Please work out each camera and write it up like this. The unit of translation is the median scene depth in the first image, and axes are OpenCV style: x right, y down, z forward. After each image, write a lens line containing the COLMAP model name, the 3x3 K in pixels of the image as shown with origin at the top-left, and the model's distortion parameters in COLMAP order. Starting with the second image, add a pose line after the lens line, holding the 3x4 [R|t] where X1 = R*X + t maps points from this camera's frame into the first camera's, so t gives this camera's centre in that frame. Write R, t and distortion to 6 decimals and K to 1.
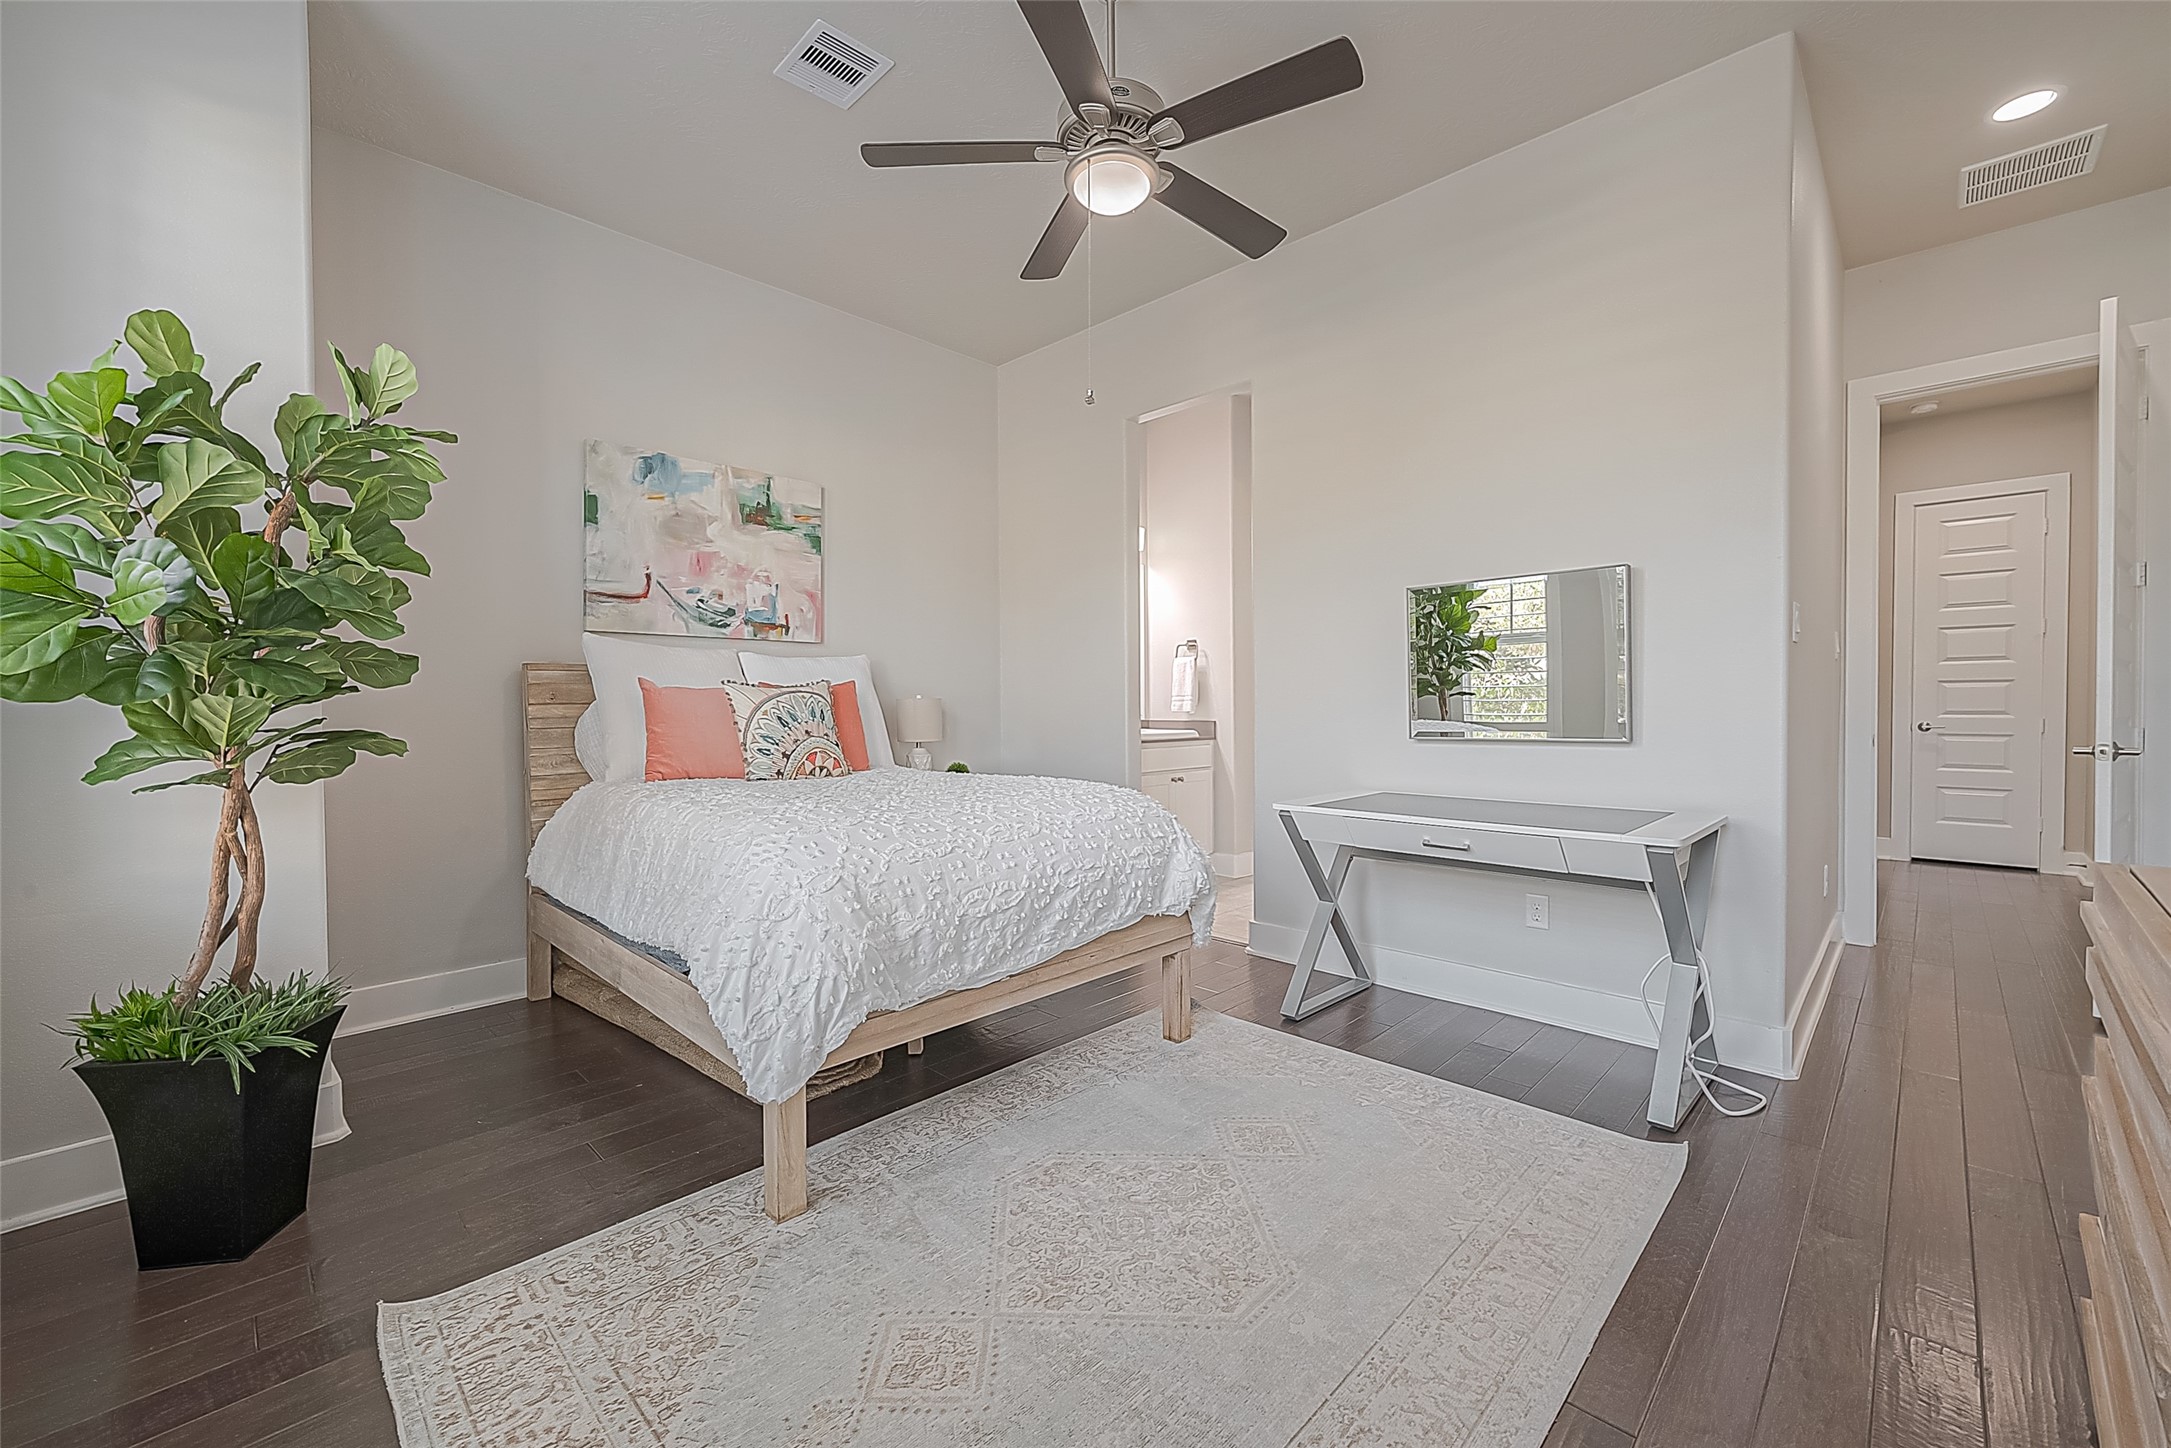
lens RADIAL K [[864.1, 0, 1080.0], [0, 864.1, 719.2], [0, 0, 1]] dist [0.001221, -0.000677]
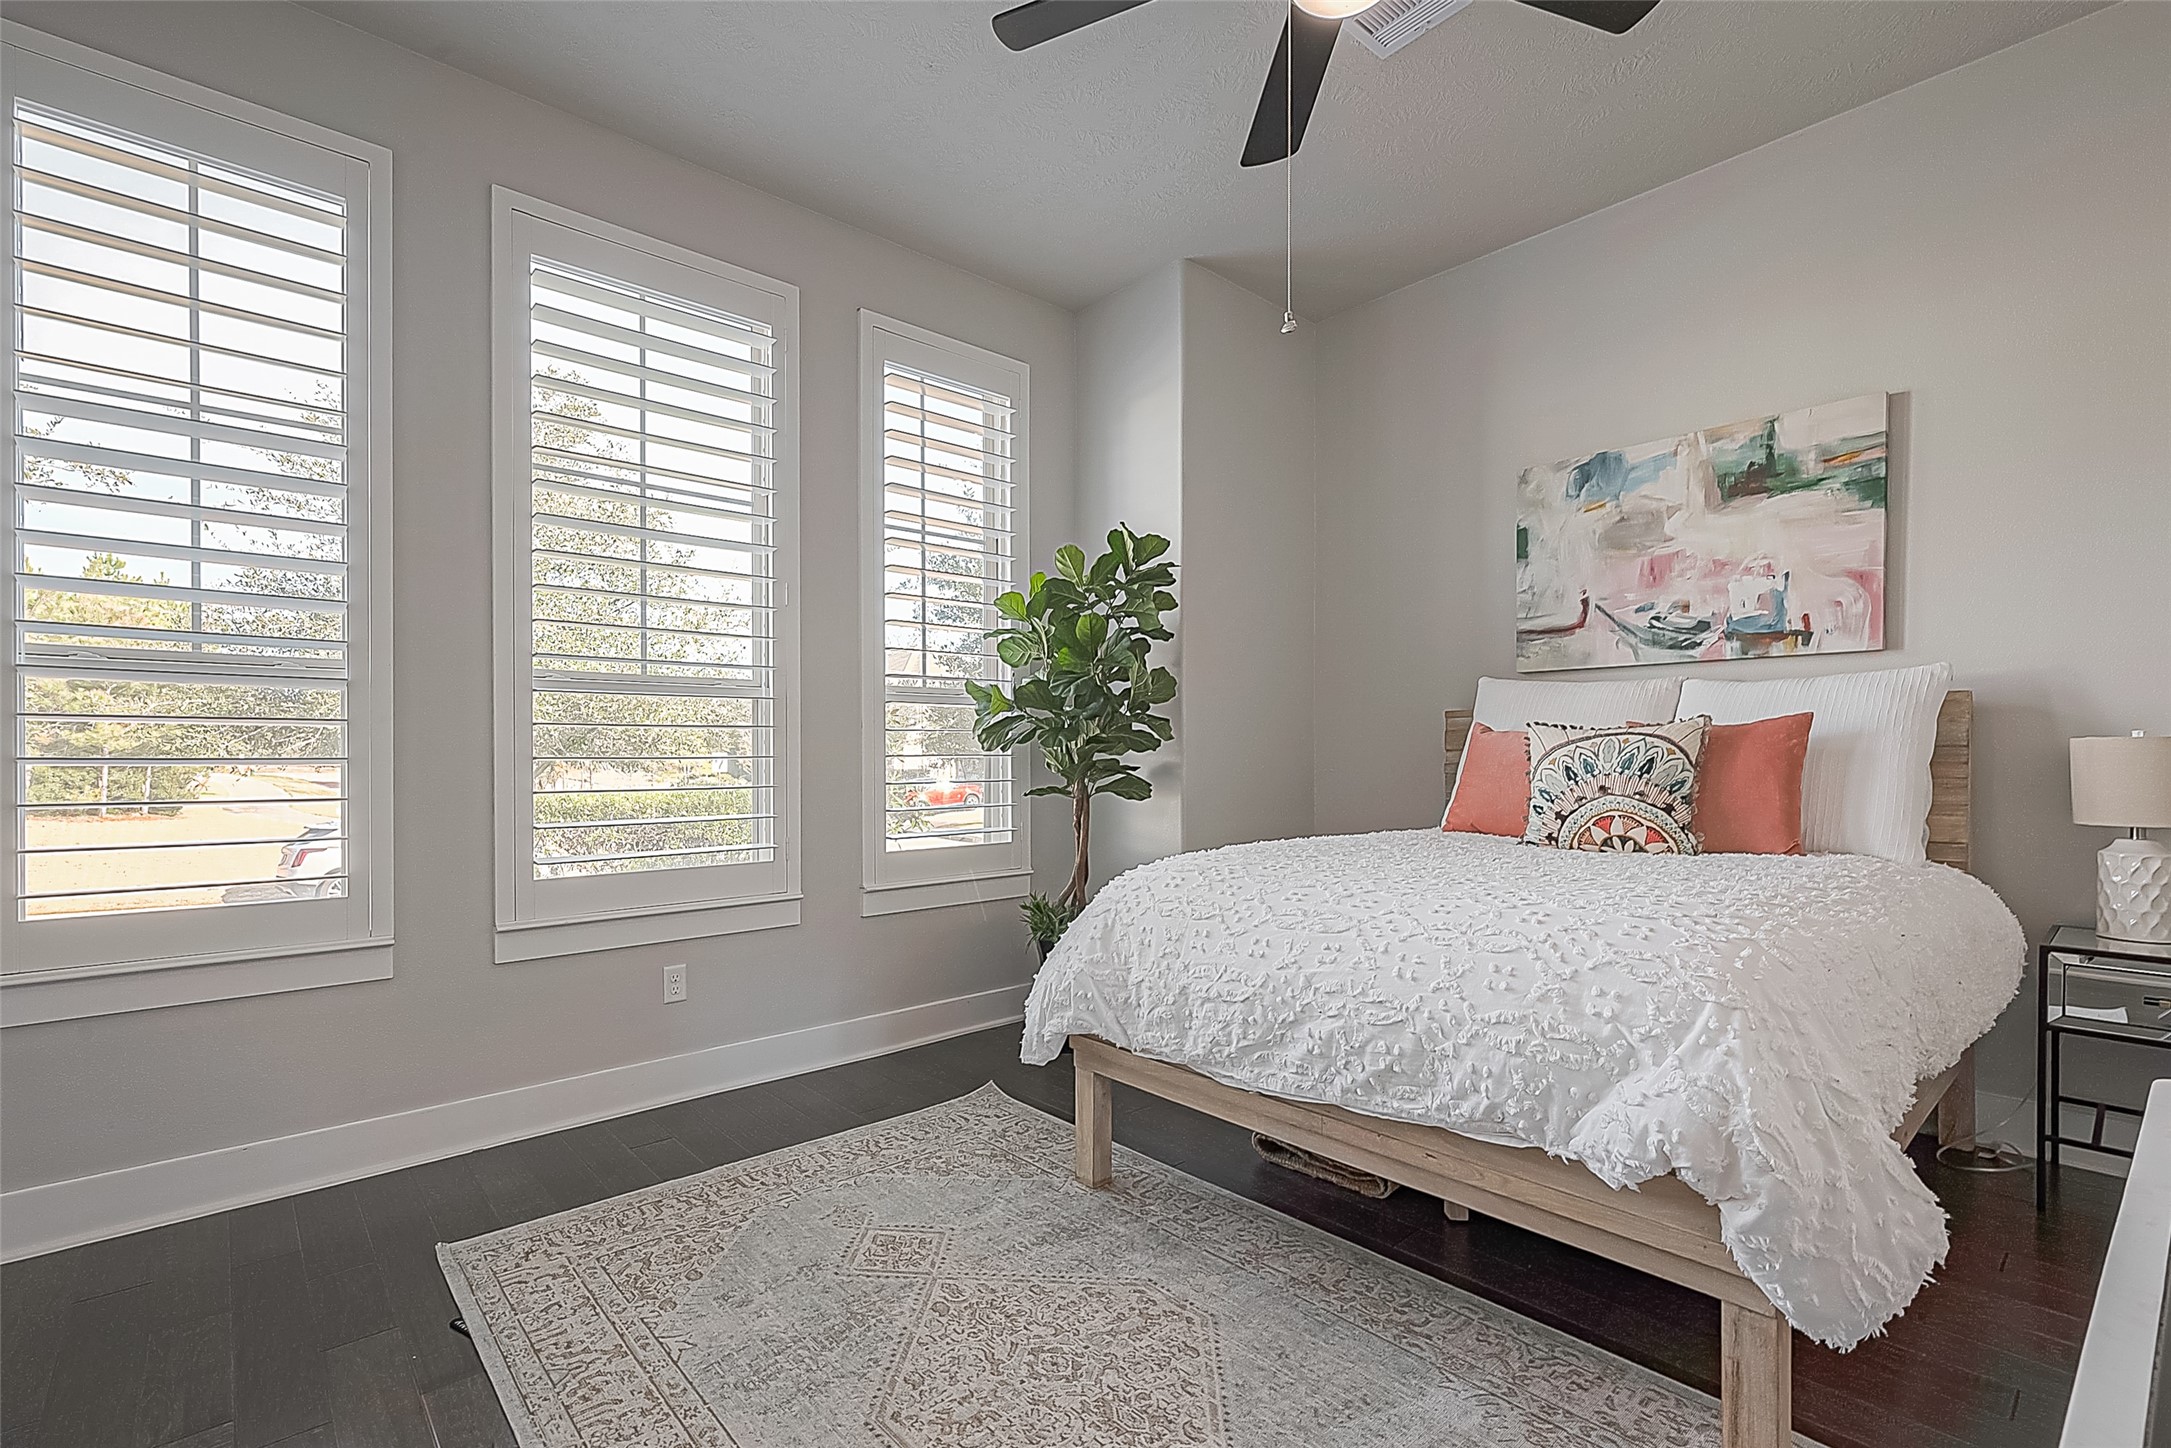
lens RADIAL K [[924.5, 0, 987.3], [0, 924.5, 756.7], [0, 0, 1]] dist [-0.002716, -0.000255]
pose [[-0.100855, 0.007106, -0.994876, 0.474827], [-0.013369, 0.999875, 0.008497, -0.010615], [0.994811, 0.014157, -0.100748, 0.497900]]
